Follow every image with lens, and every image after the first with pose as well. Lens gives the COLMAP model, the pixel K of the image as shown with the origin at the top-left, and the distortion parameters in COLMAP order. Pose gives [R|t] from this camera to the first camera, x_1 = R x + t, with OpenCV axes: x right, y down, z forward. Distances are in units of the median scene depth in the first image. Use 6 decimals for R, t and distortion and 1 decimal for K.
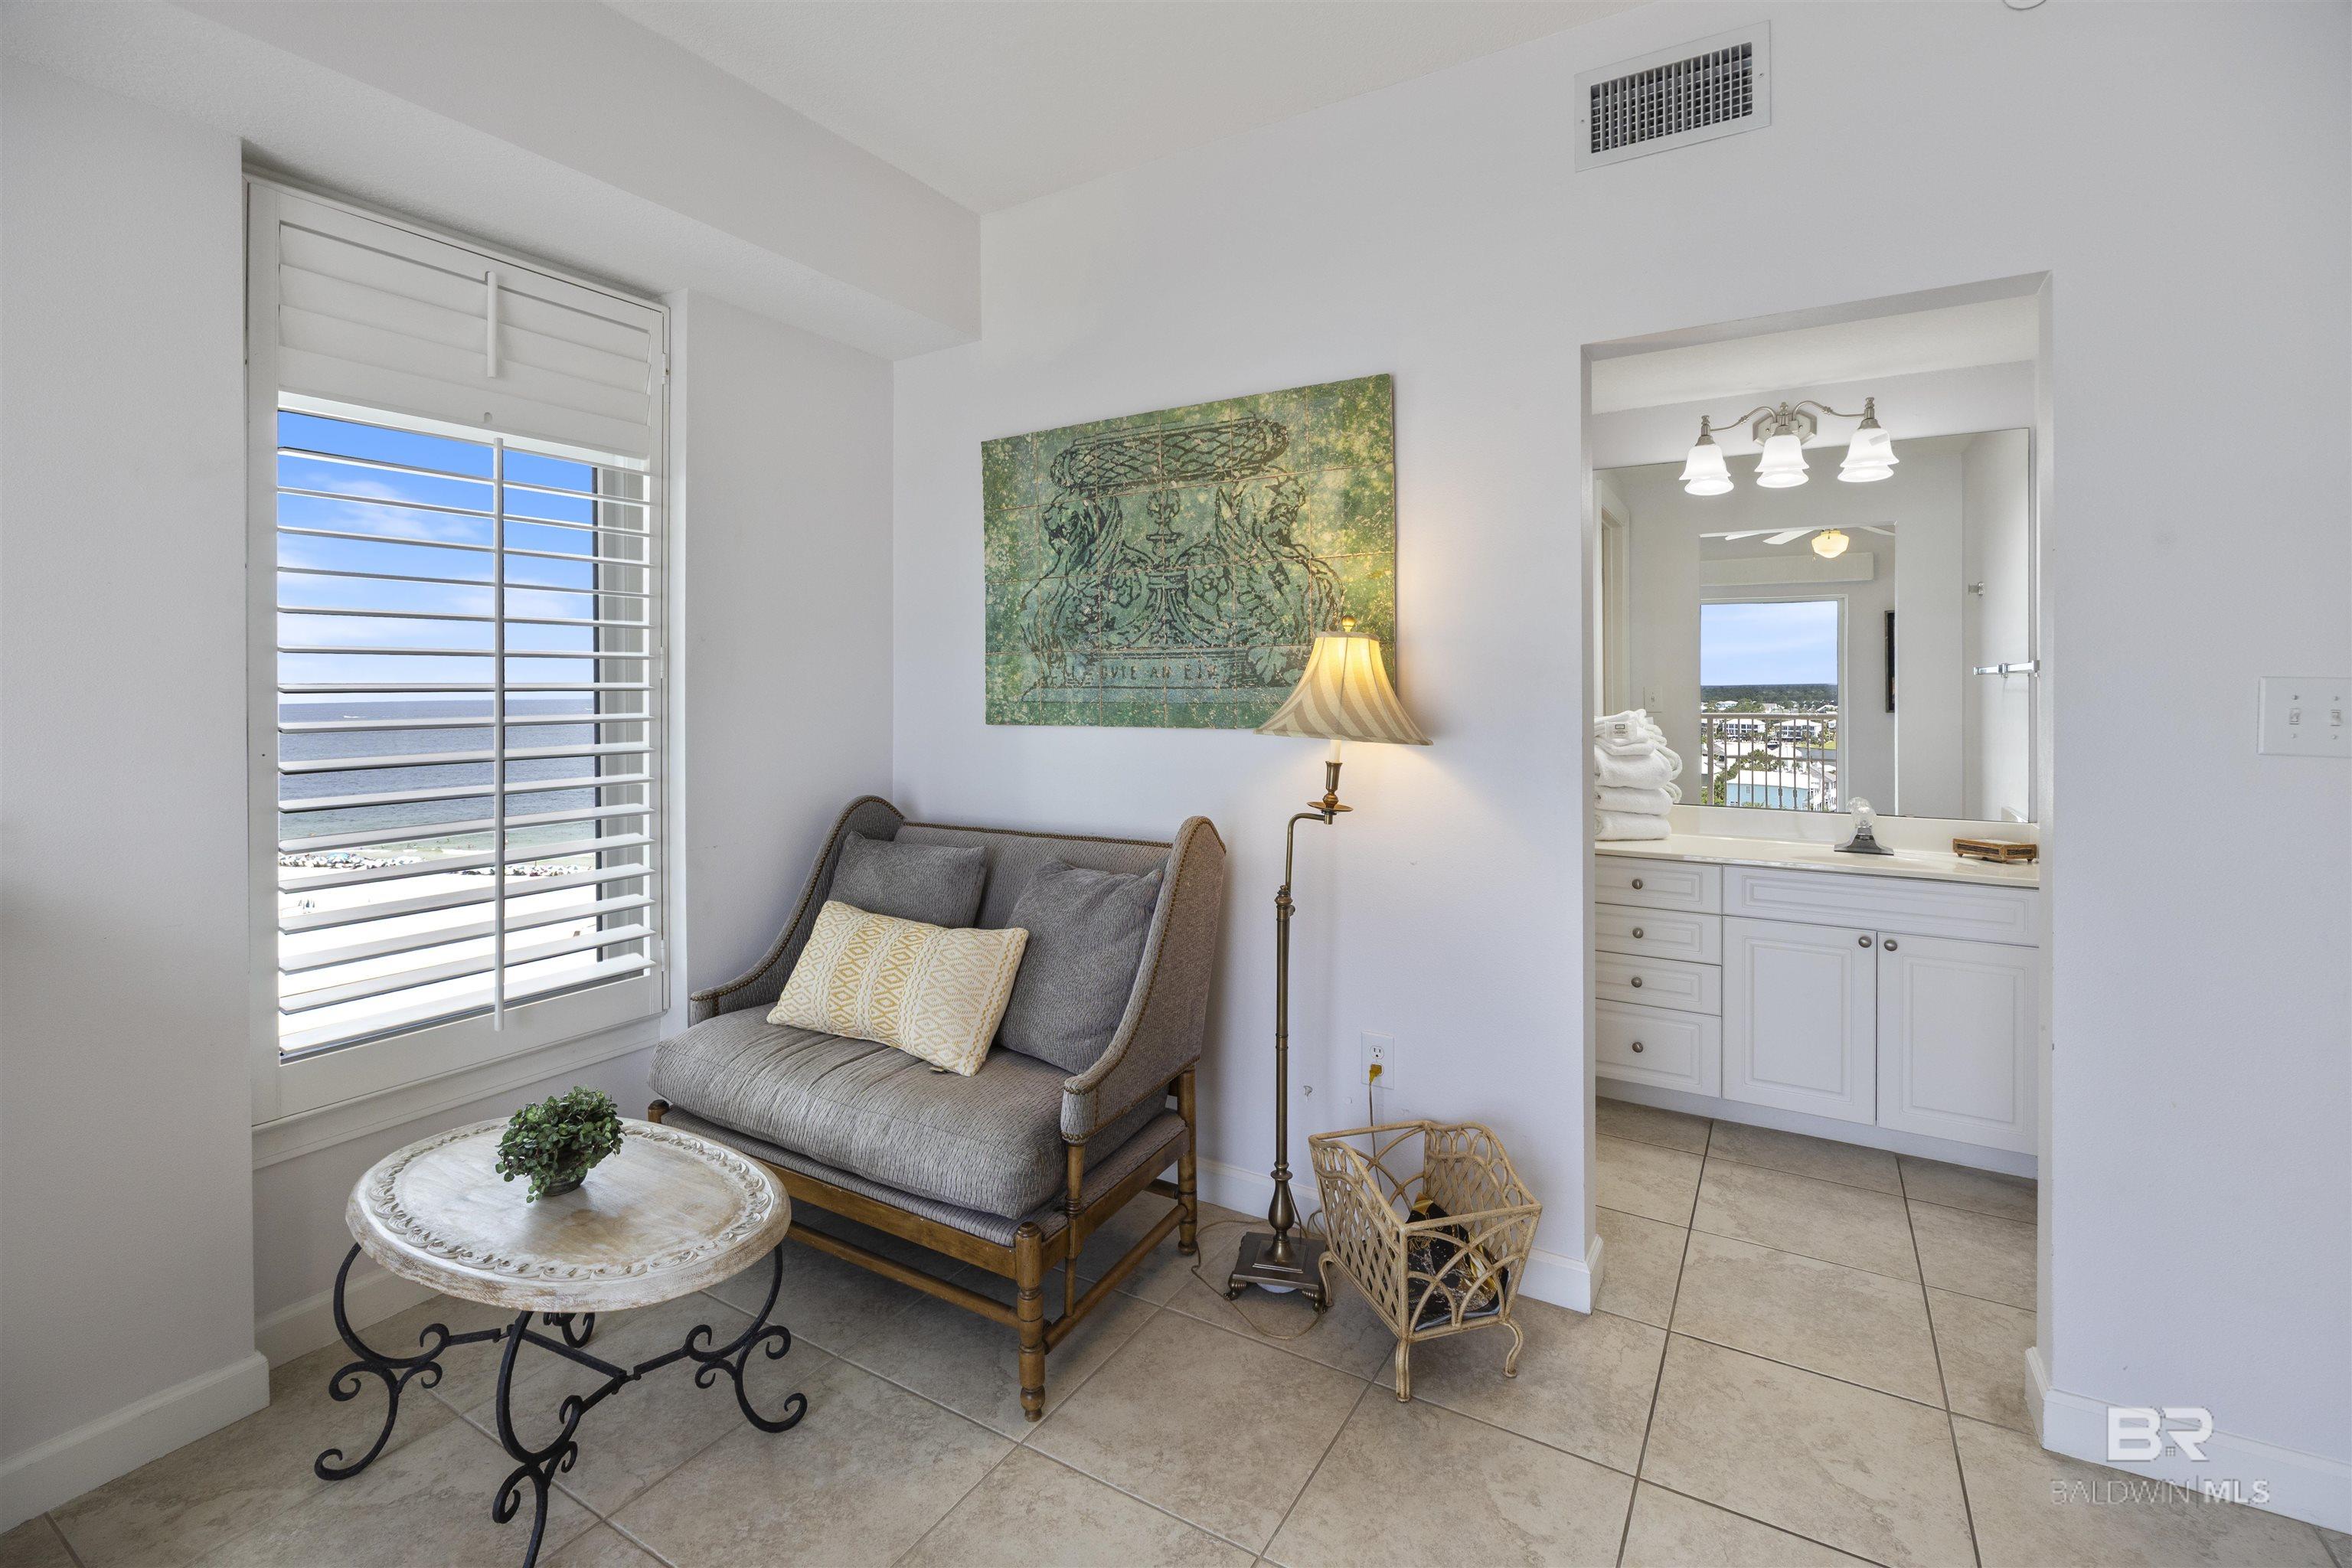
lens RADIAL K [[1036.3, 0, 1182.7], [0, 1036.3, 684.0], [0, 0, 1]] dist [-0.002556, -0.000435]
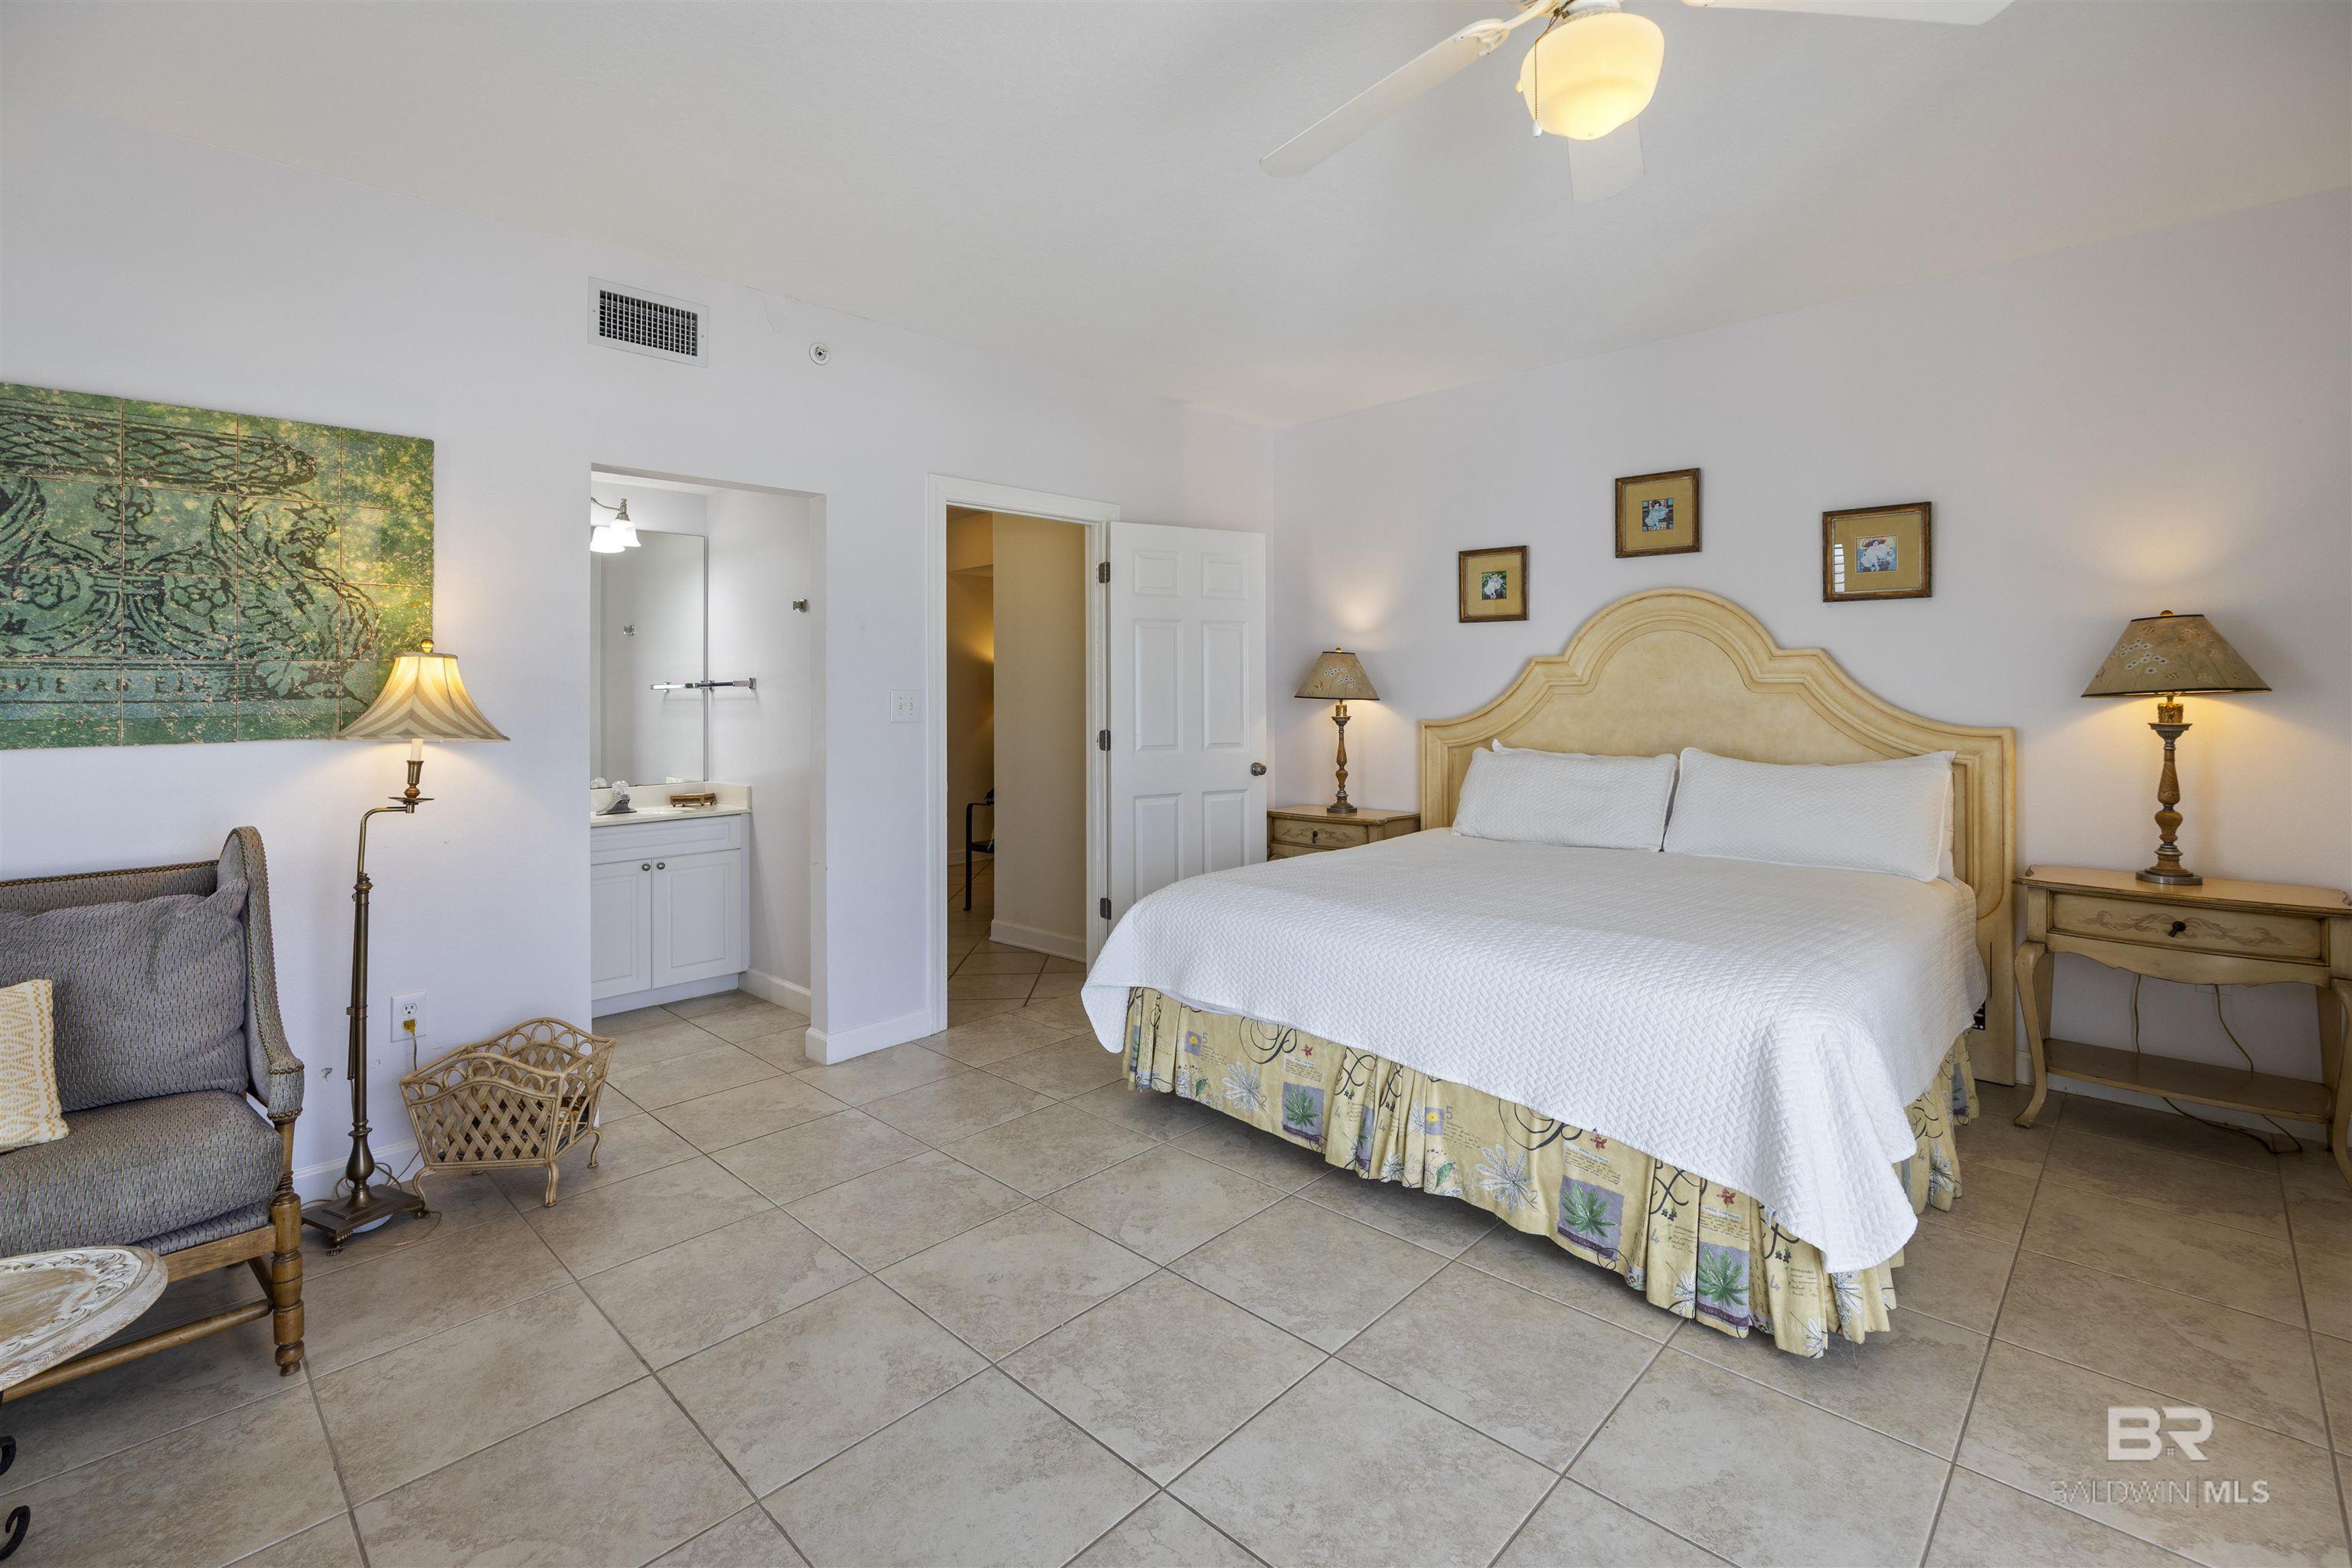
lens RADIAL K [[1047.4, 0, 1191.7], [0, 1047.4, 663.5], [0, 0, 1]] dist [-0.001961, -0.000392]
pose [[0.221688, 0.026498, 0.974758, -0.740343], [0.007267, 0.999558, -0.028825, 0.003570], [-0.975091, 0.013474, 0.221397, -0.127245]]
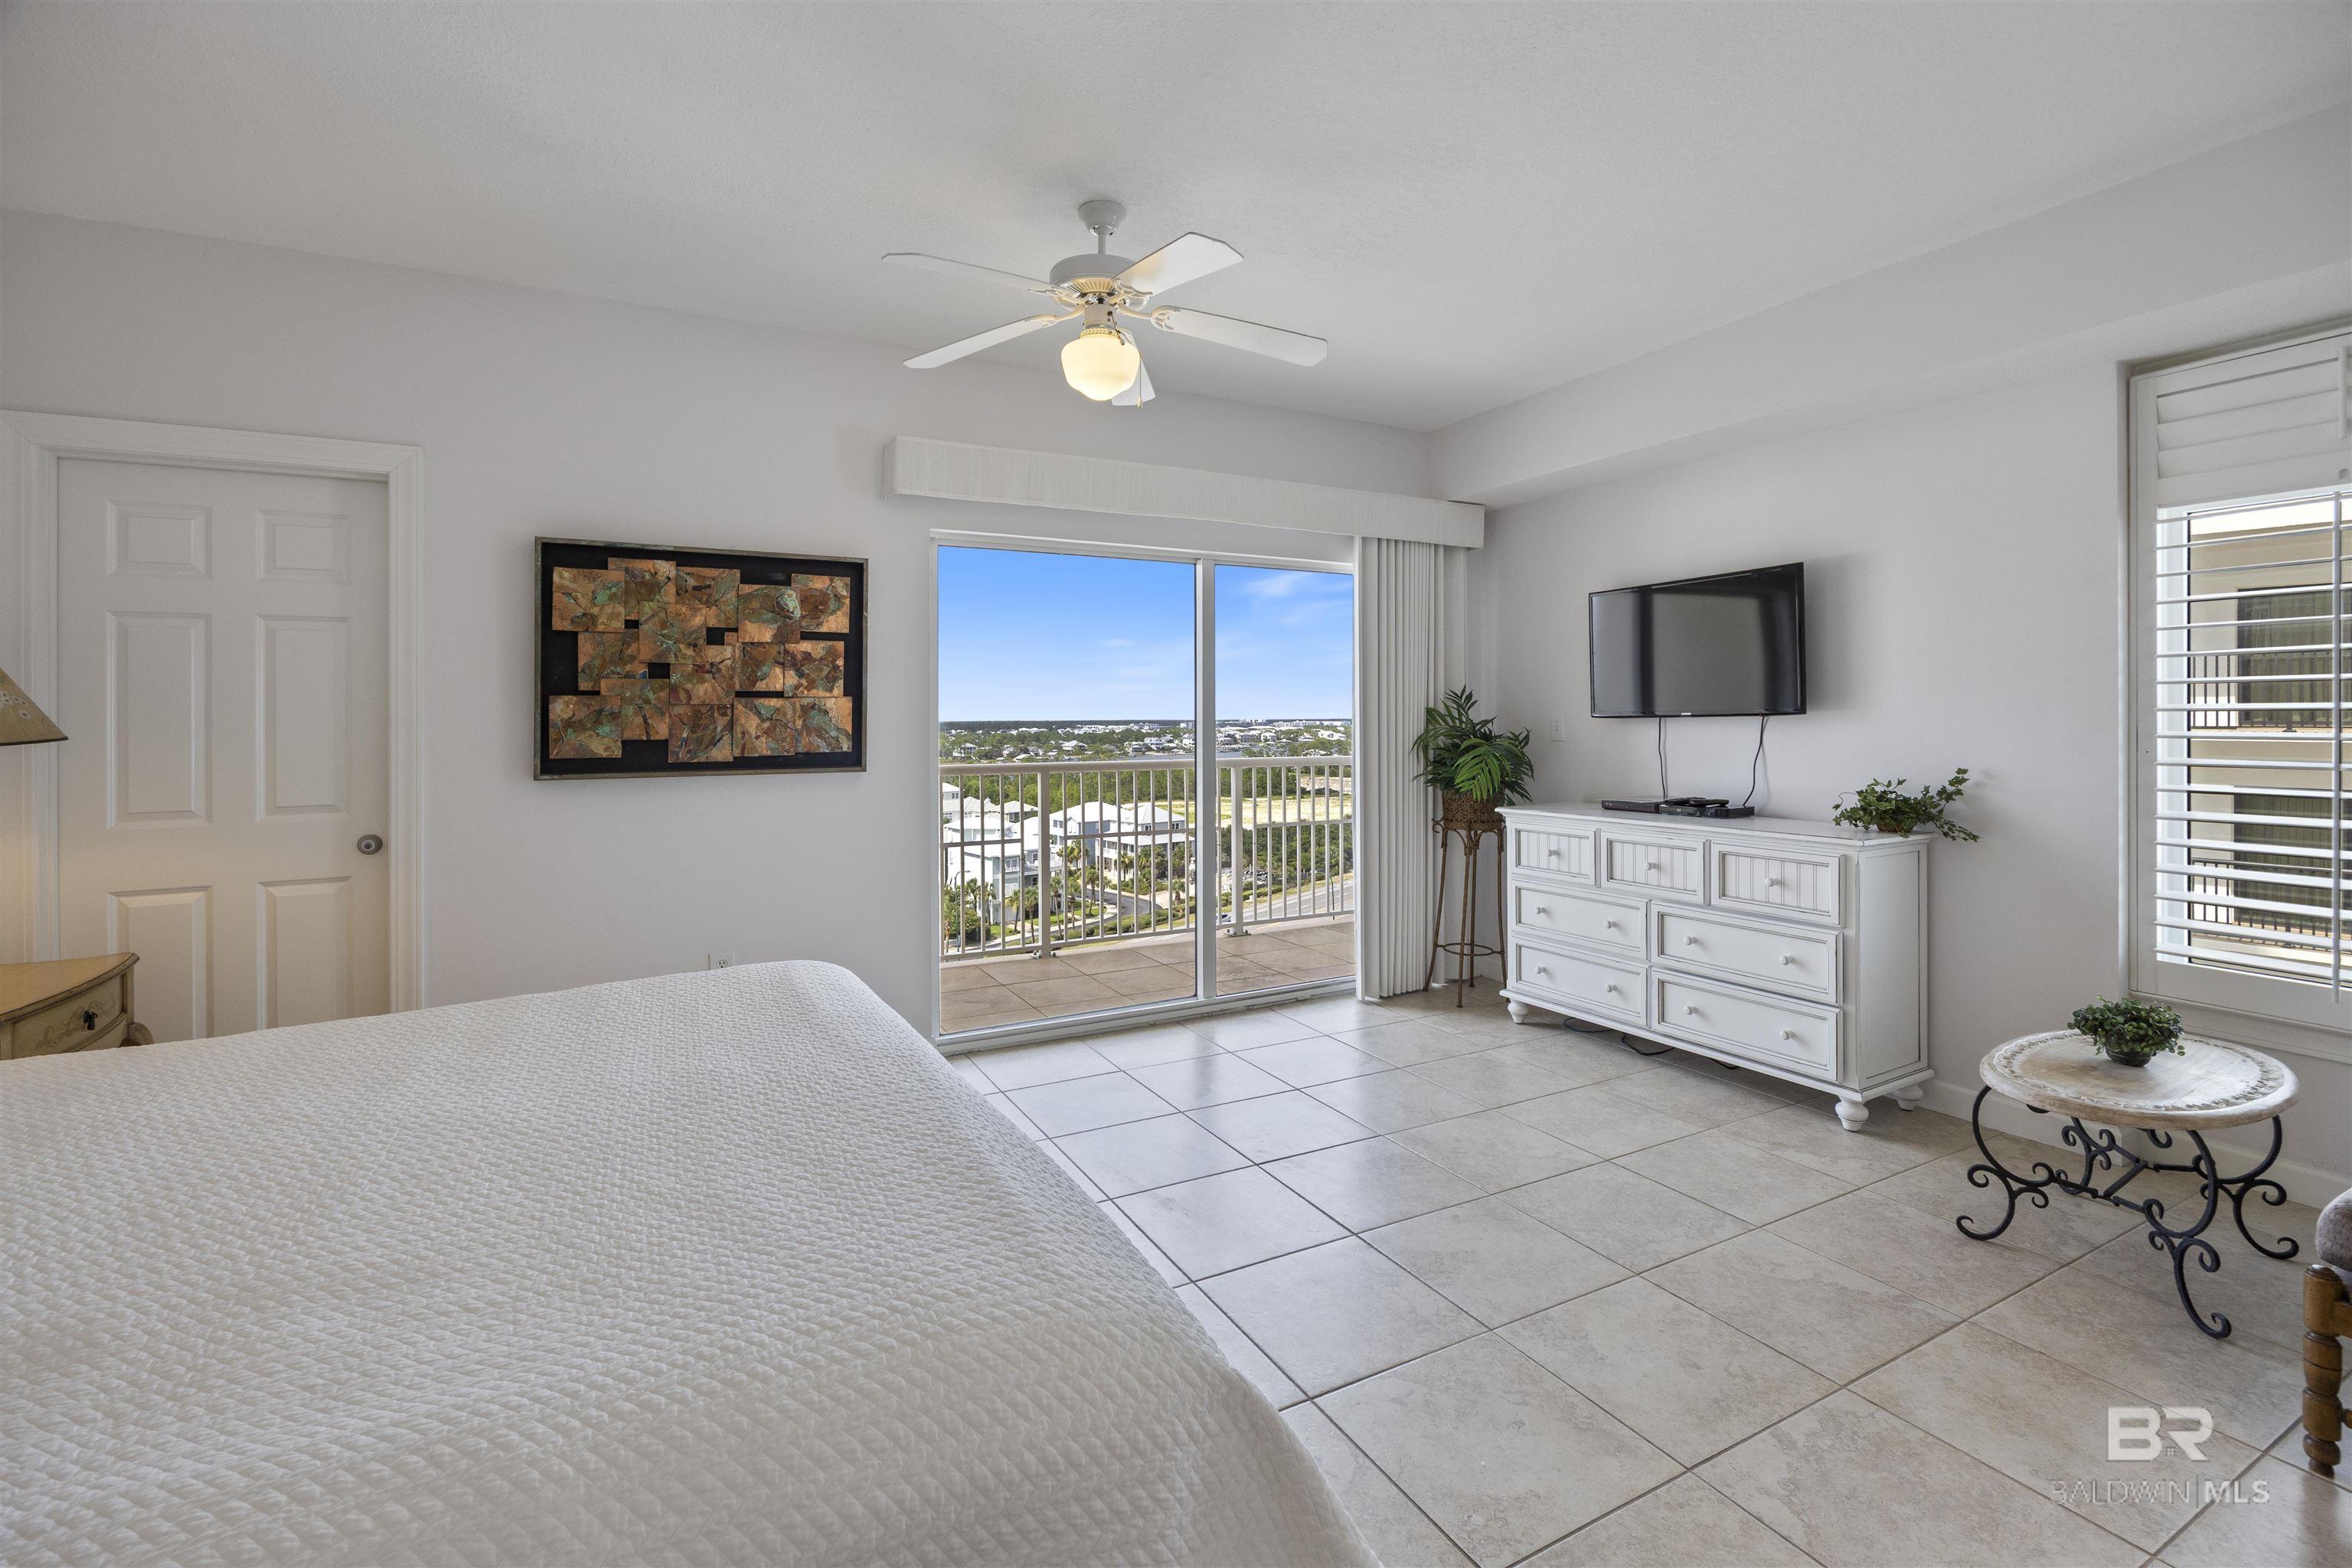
lens RADIAL K [[1037.8, 0, 1182.5], [0, 1037.8, 718.1], [0, 0, 1]] dist [-0.001078, -0.000196]
pose [[-0.512155, 0.003998, -0.858884, 0.878703], [0.005705, 0.999983, 0.001253, 0.004860], [0.858874, -0.004258, -0.512169, 0.425150]]
